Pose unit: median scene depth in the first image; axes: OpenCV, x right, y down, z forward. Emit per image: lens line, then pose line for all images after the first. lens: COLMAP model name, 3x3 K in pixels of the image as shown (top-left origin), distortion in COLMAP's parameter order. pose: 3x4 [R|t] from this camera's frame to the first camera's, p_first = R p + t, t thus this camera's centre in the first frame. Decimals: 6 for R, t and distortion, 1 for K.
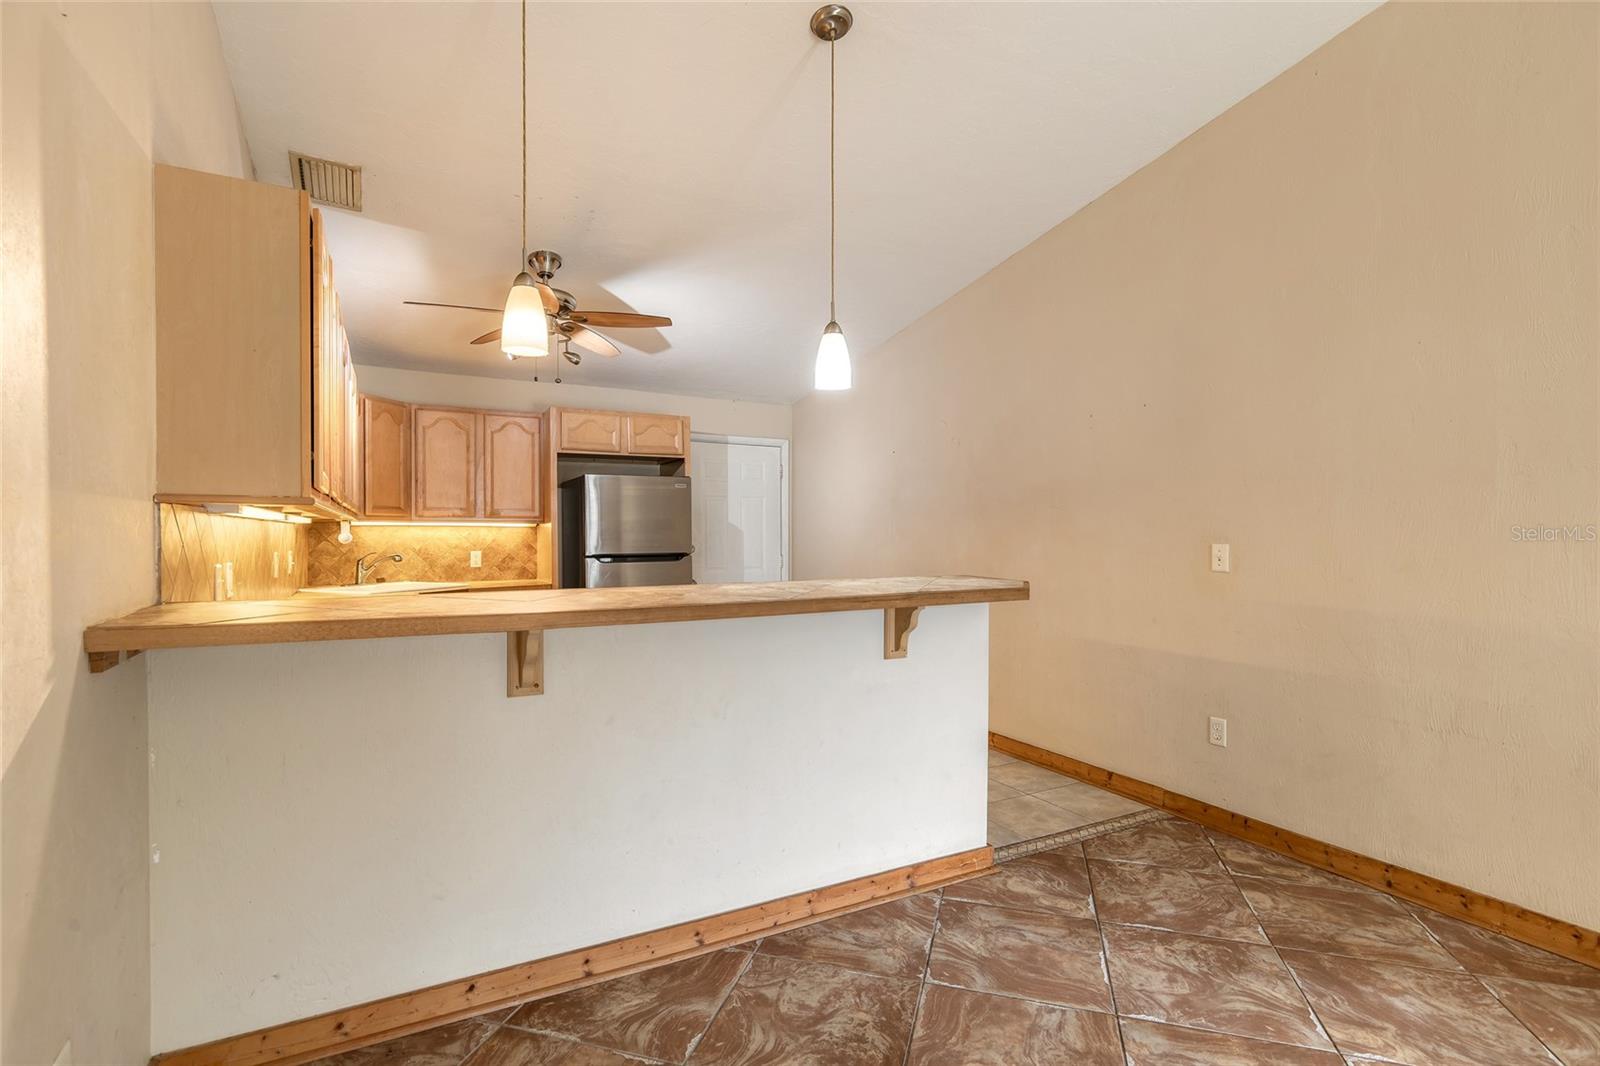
lens RADIAL K [[757.4, 0, 795.7], [0, 757.4, 539.1], [0, 0, 1]] dist [0.000861, -0.000459]
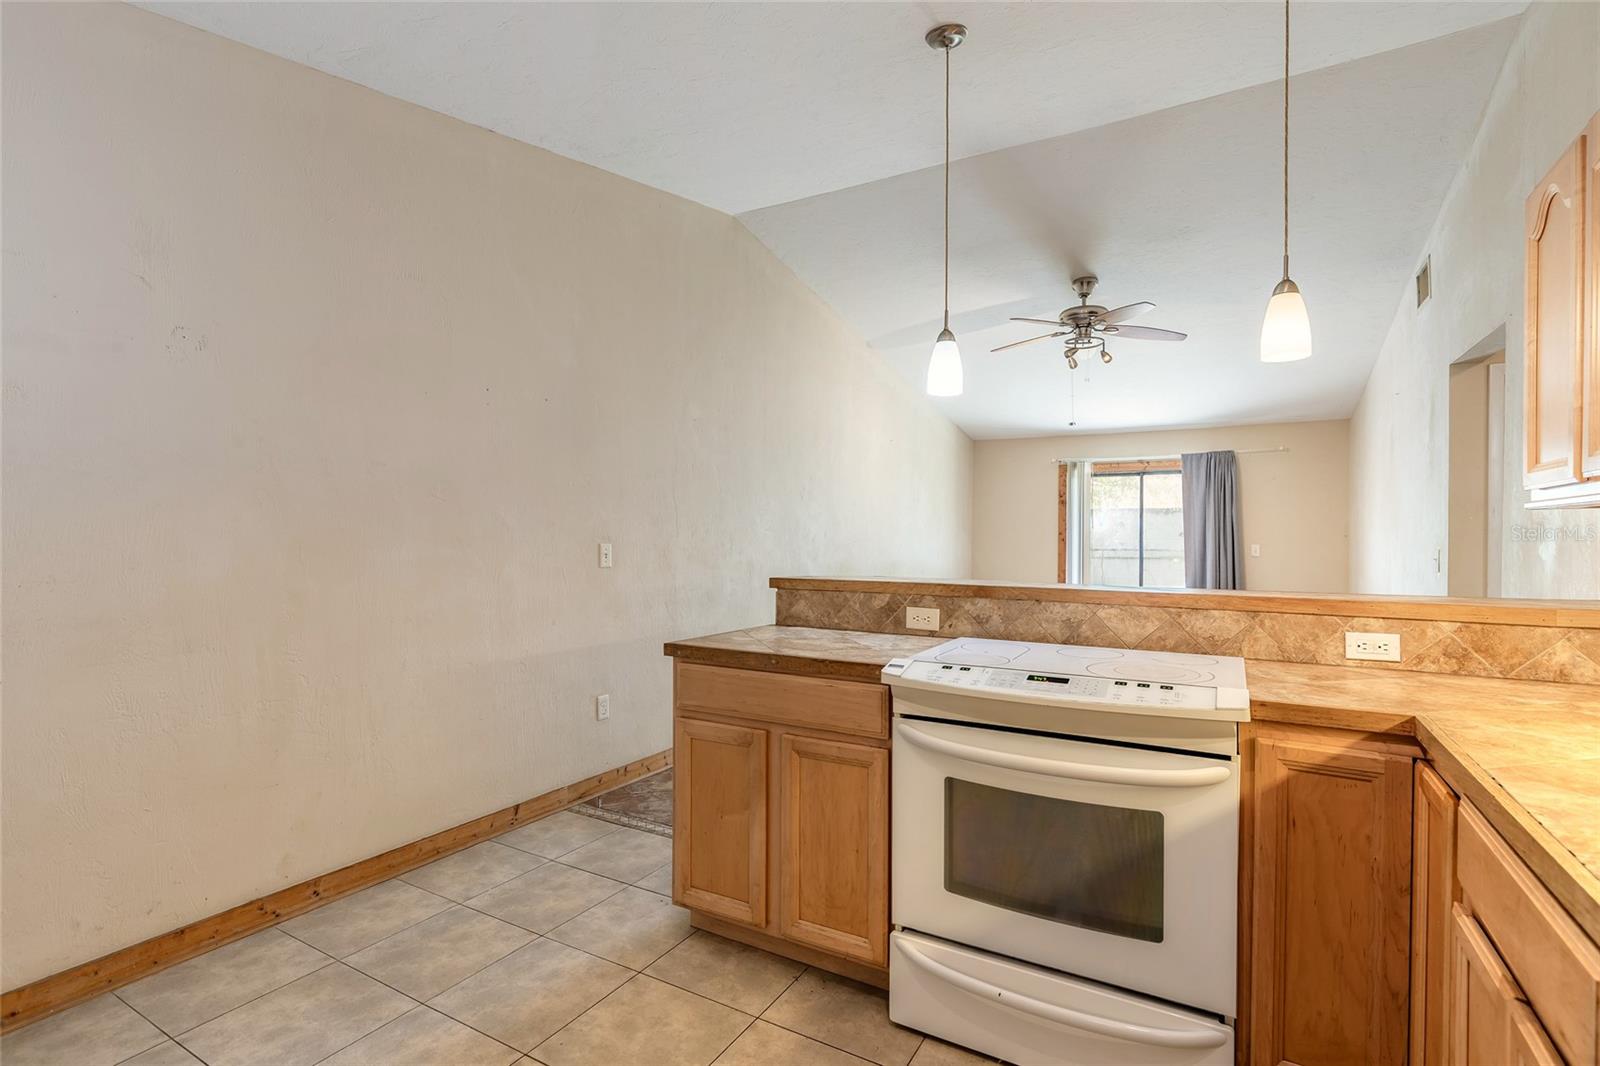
lens RADIAL K [[757.4, 0, 795.7], [0, 757.4, 539.1], [0, 0, 1]] dist [0.000861, -0.000459]
pose [[-0.520600, -0.006020, 0.853779, -0.445320], [0.000062, 0.999975, 0.007089, -0.006511], [-0.853800, 0.003743, -0.520587, 1.050841]]
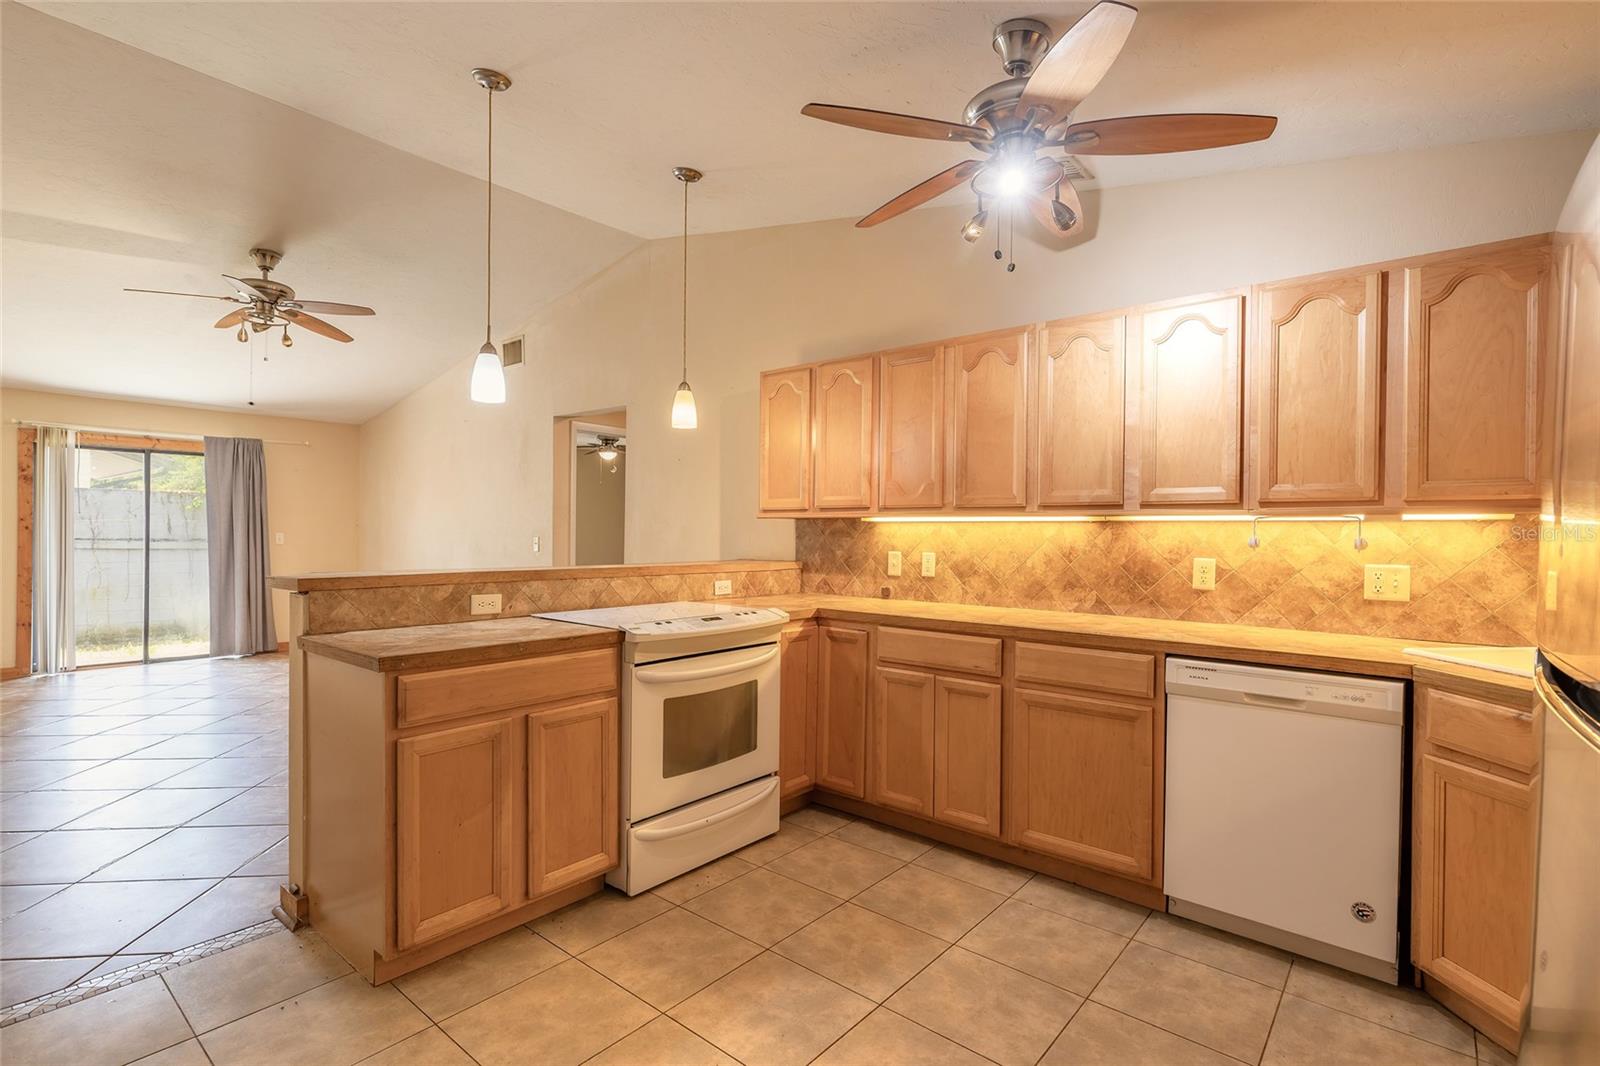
lens RADIAL K [[757.4, 0, 795.7], [0, 757.4, 539.1], [0, 0, 1]] dist [0.000861, -0.000459]
pose [[-0.930713, -0.005614, -0.365707, 0.021239], [-0.011961, 0.999815, 0.015091, -0.009240], [0.365555, 0.018419, -0.930608, 1.376083]]
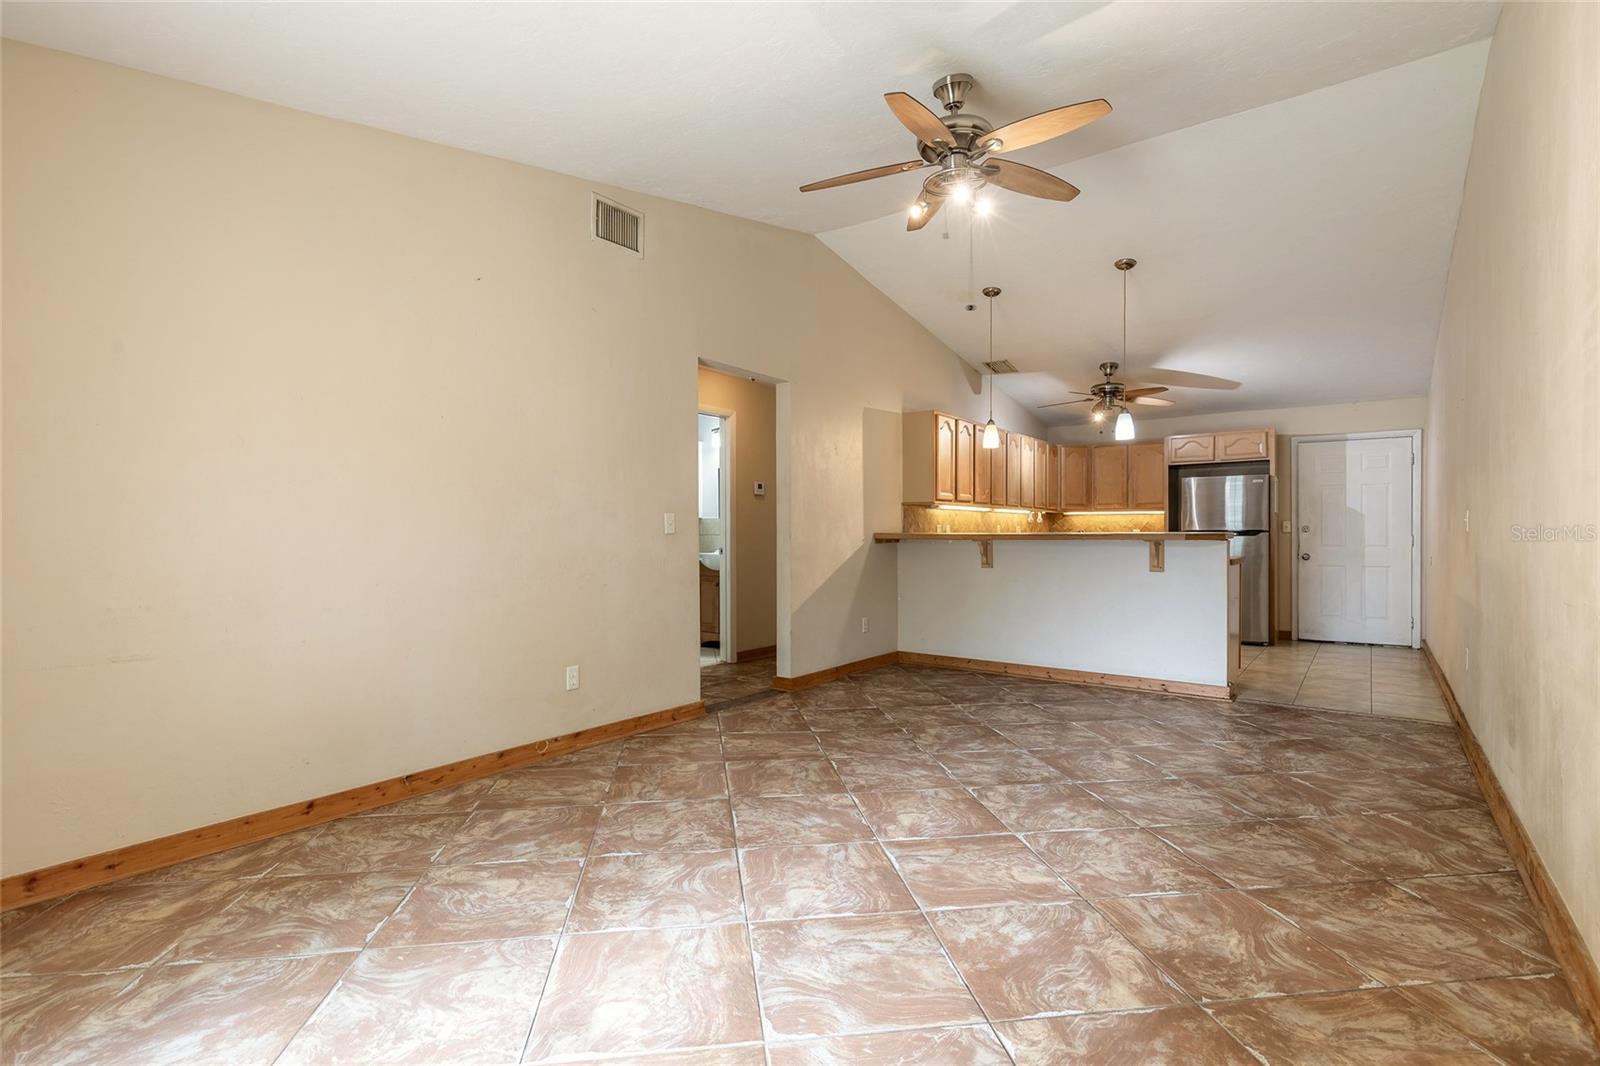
lens RADIAL K [[757.4, 0, 795.7], [0, 757.4, 539.1], [0, 0, 1]] dist [0.000861, -0.000459]
pose [[0.413432, 0.007943, -0.910500, 0.969975], [-0.007009, 0.999960, 0.005541, 0.042711], [0.910508, 0.004091, 0.413471, -0.422156]]
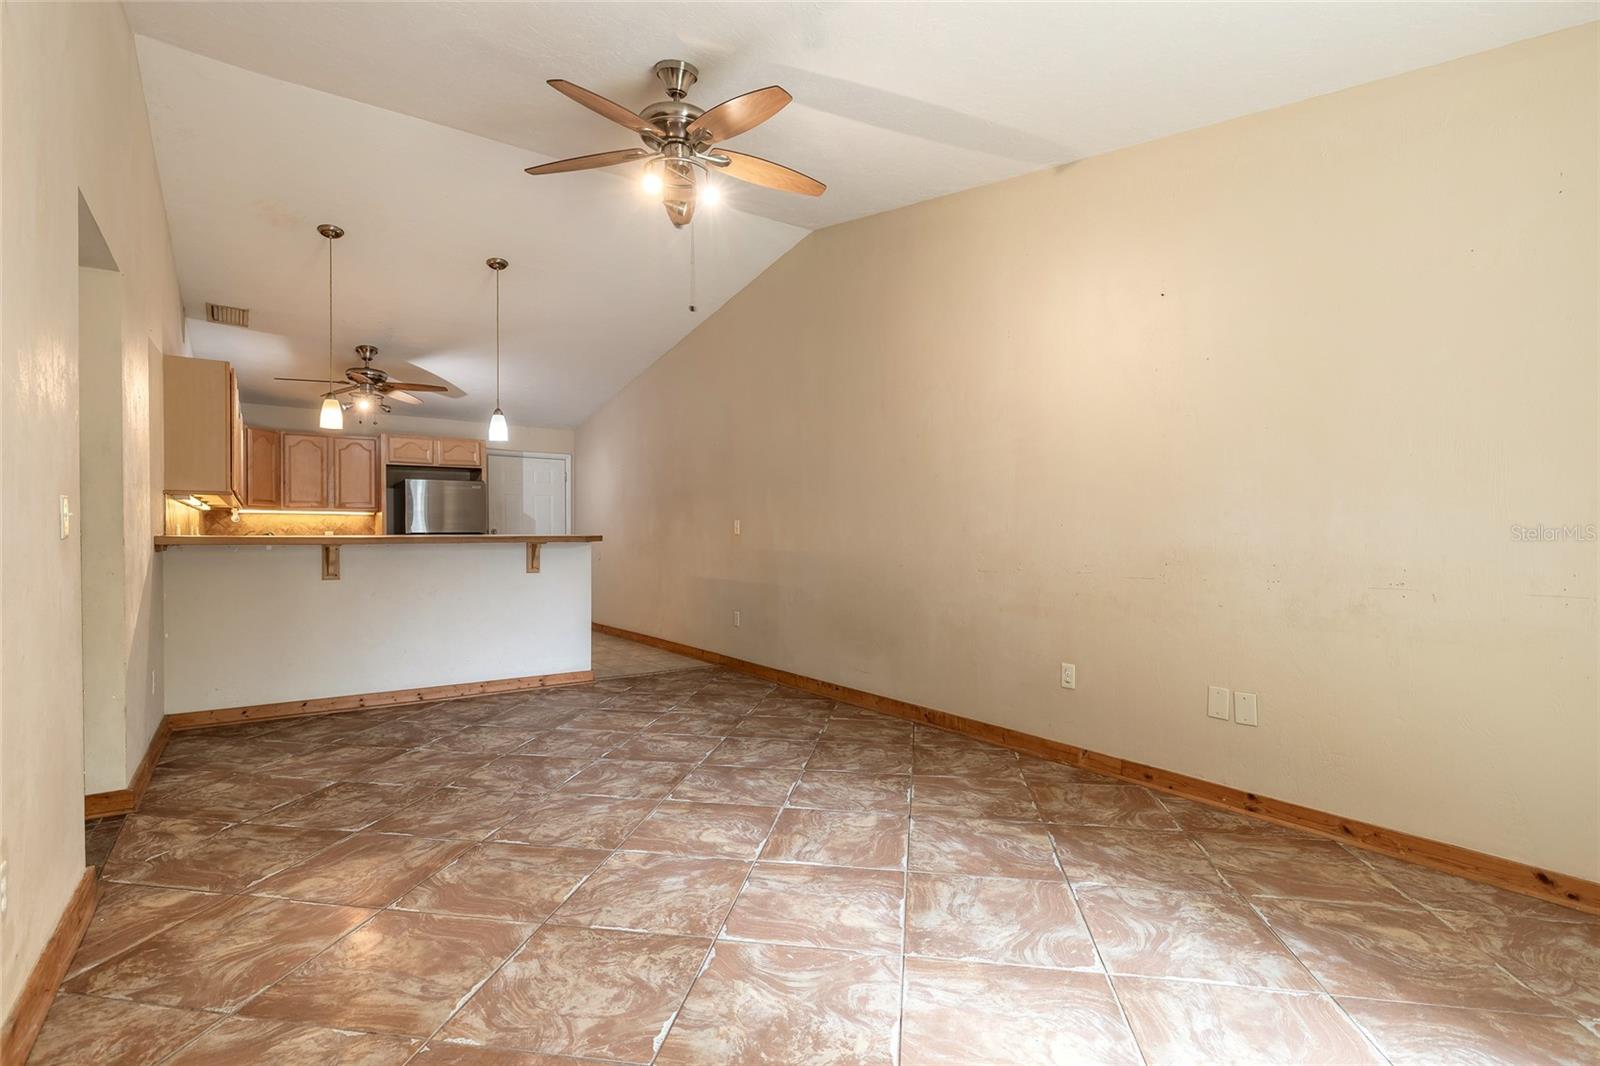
lens RADIAL K [[757.4, 0, 795.7], [0, 757.4, 539.1], [0, 0, 1]] dist [0.000861, -0.000459]
pose [[0.992574, -0.001263, 0.121634, 0.369703], [0.001505, 0.999997, -0.001897, 0.044814], [-0.121632, 0.002066, 0.992573, -0.702169]]
